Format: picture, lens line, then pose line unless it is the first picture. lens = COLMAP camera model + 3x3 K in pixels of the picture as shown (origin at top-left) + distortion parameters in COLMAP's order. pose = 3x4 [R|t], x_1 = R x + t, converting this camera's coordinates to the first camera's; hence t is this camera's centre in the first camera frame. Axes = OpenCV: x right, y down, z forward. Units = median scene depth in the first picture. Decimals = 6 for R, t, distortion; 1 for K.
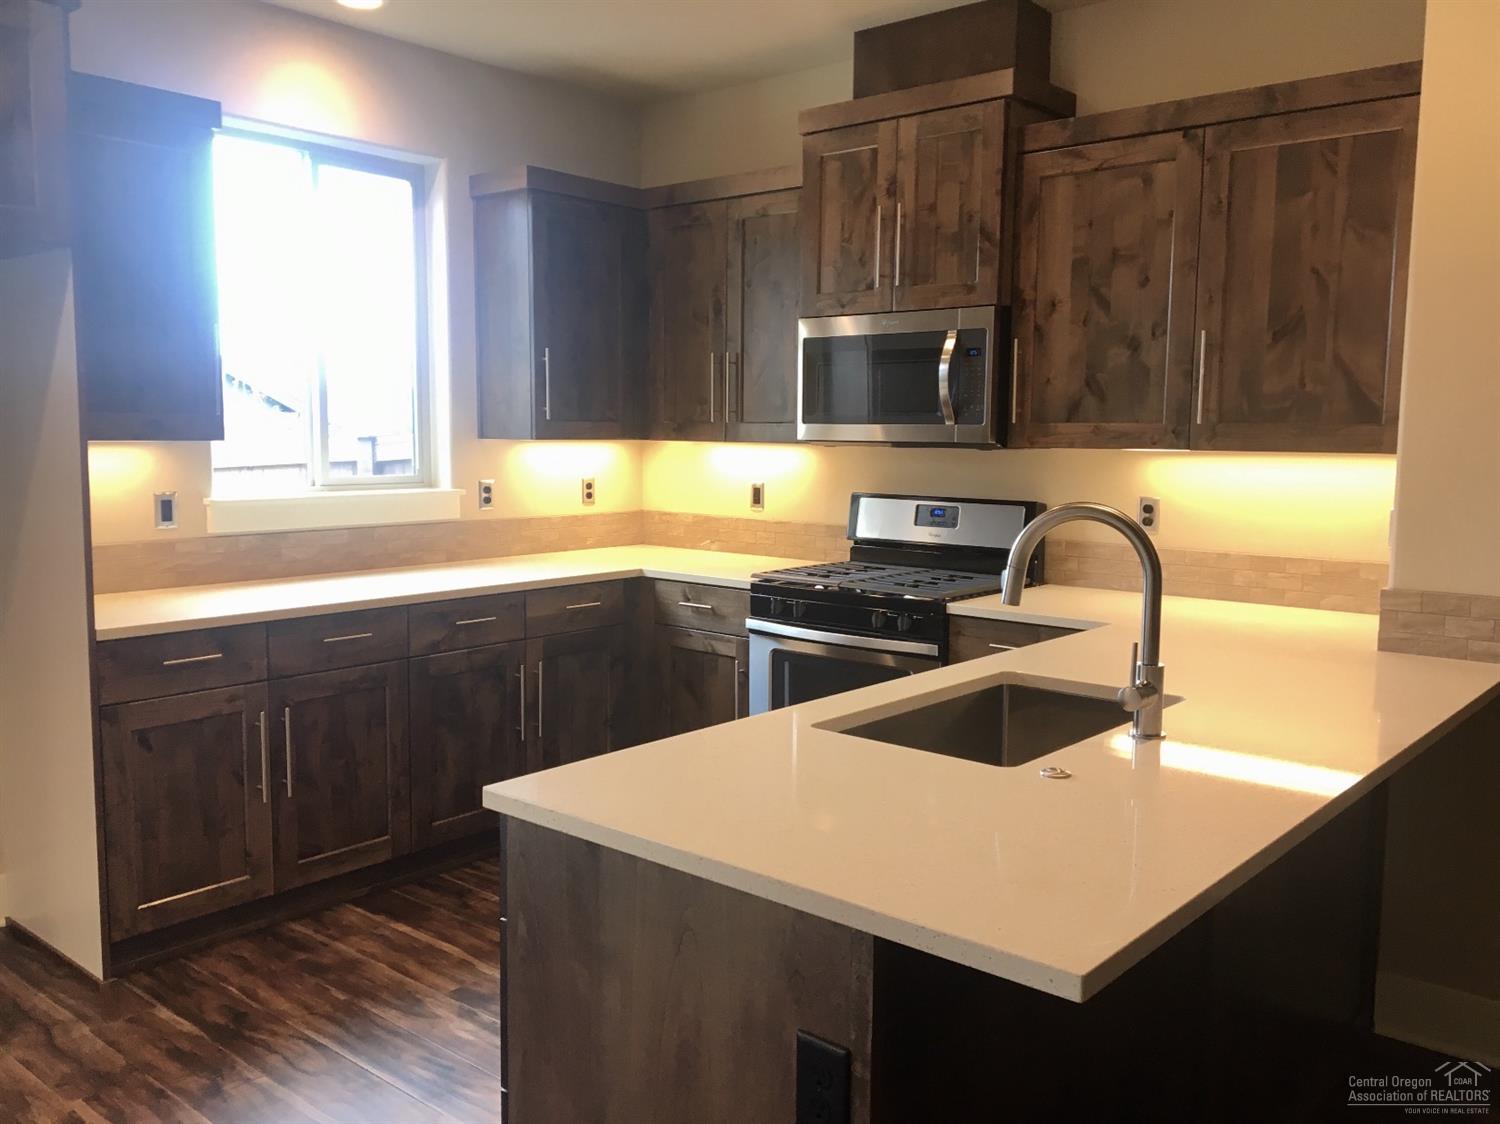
lens RADIAL K [[1252.6, 0, 750.0], [0, 1252.6, 562.0], [0, 0, 1]] dist [0.157458, -0.304313]
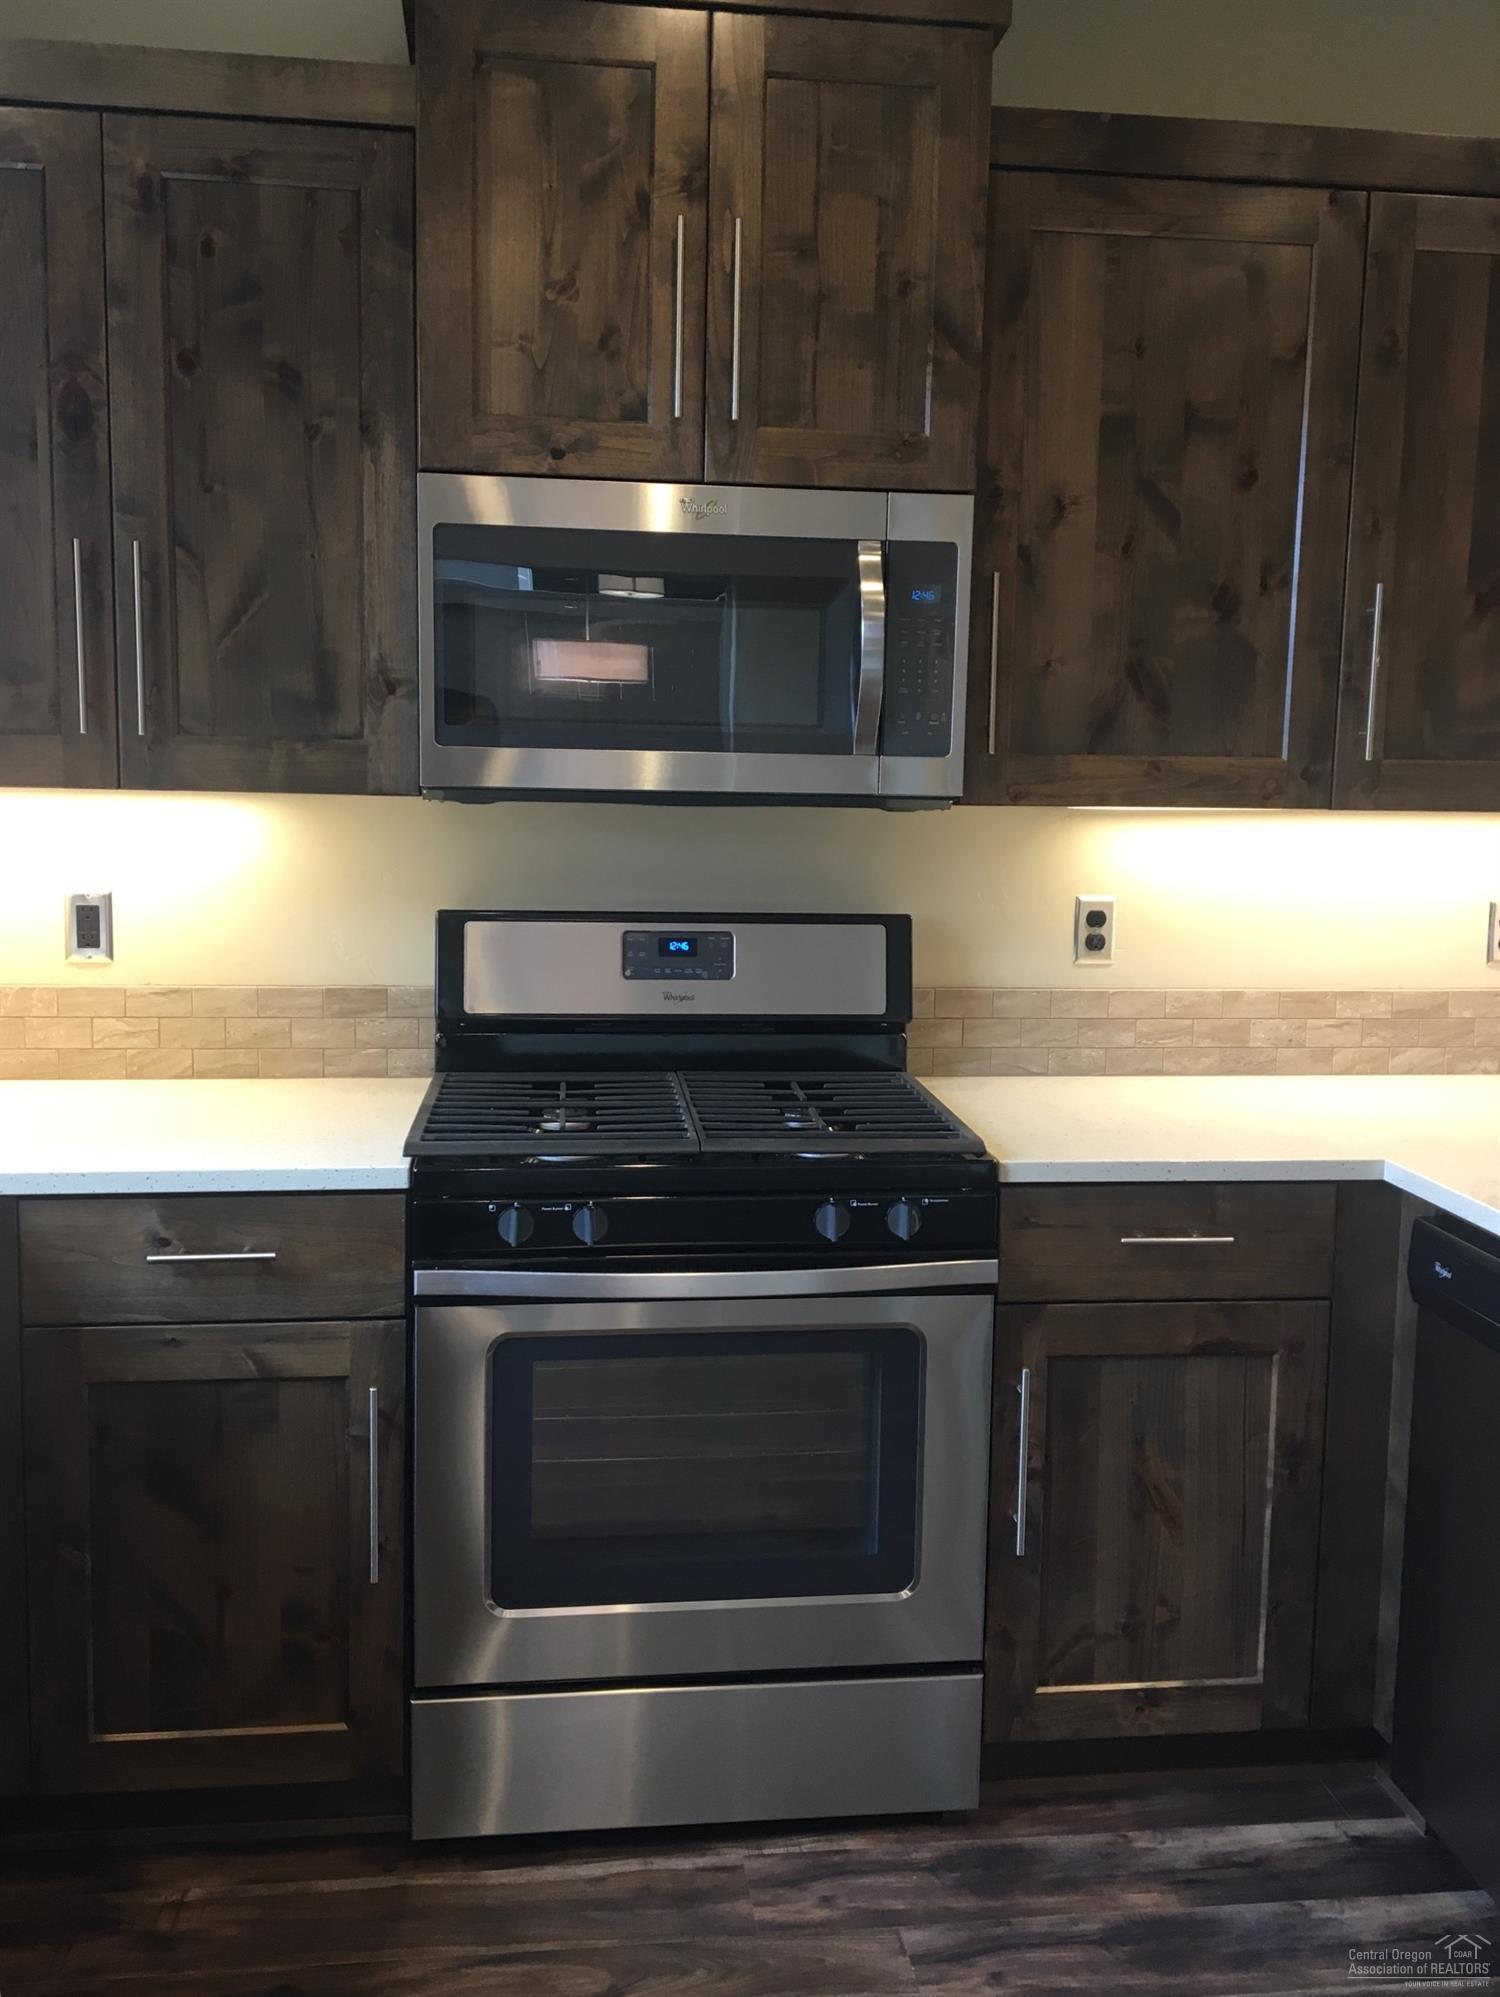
lens RADIAL K [[1787.7, 0, 750.0], [0, 1787.7, 998.5], [0, 0, 1]] dist [0.083562, -0.121148]
pose [[0.669388, -0.091547, 0.737251, -0.348387], [0.068062, 0.995762, 0.061850, -0.066375], [-0.739788, 0.008777, 0.672782, 0.615724]]
